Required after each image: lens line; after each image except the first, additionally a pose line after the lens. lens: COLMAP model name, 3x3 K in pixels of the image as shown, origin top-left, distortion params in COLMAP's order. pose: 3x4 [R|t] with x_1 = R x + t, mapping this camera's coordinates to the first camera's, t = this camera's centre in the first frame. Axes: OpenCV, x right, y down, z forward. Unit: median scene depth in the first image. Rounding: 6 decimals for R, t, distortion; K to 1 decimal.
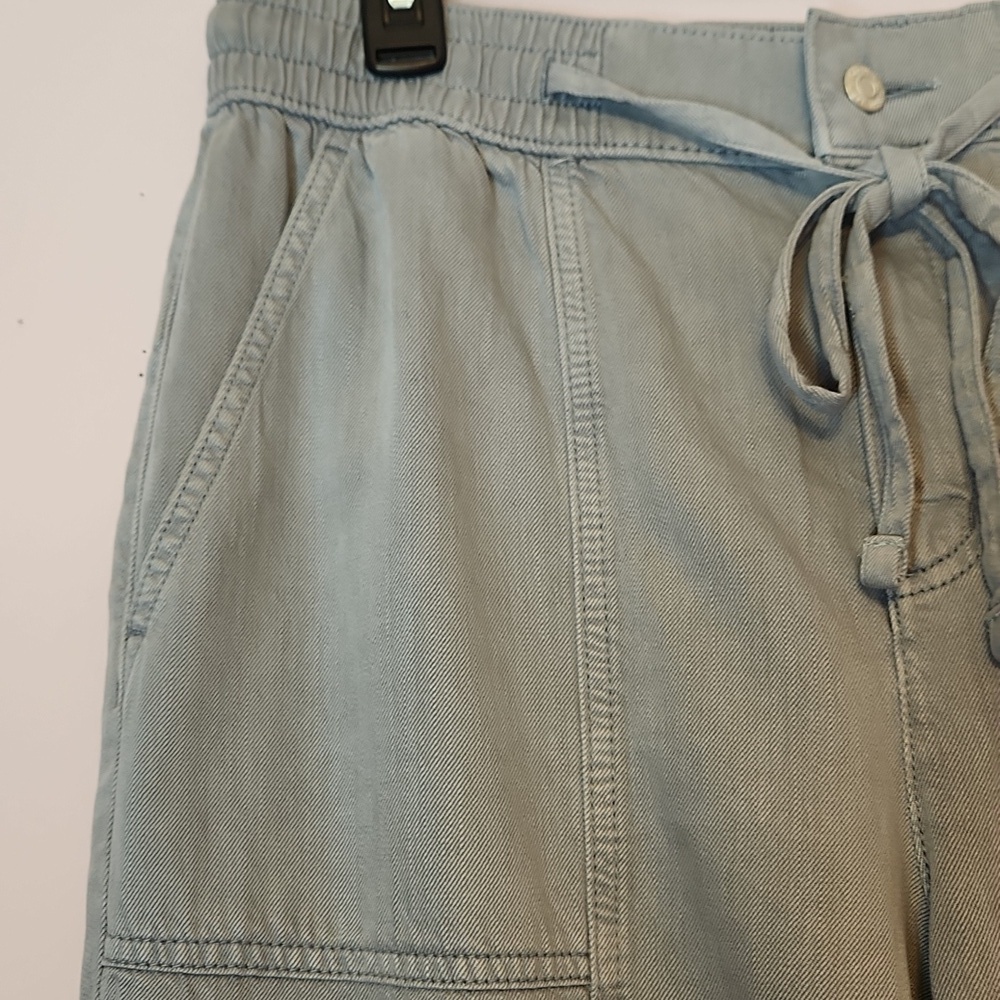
lens RADIAL K [[1312.7, 0, 500.0], [0, 1312.7, 500.0], [0, 0, 1]] dist [0.073517, -0.182509]
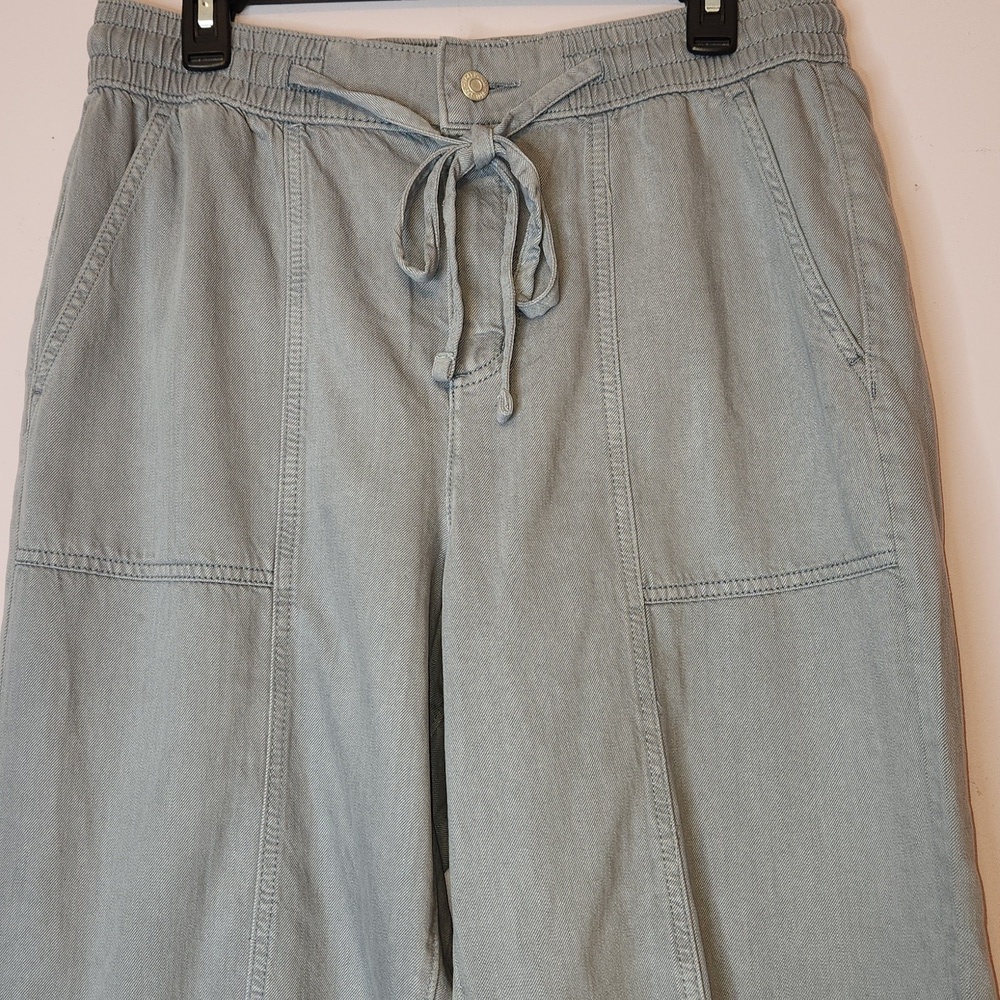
lens RADIAL K [[1312.7, 0, 500.0], [0, 1312.7, 500.0], [0, 0, 1]] dist [0.073517, -0.182509]
pose [[0.997837, 0.037900, -0.053719, 0.432800], [-0.032168, 0.994076, 0.103813, 0.035324], [0.057335, -0.101861, 0.993145, -0.734225]]
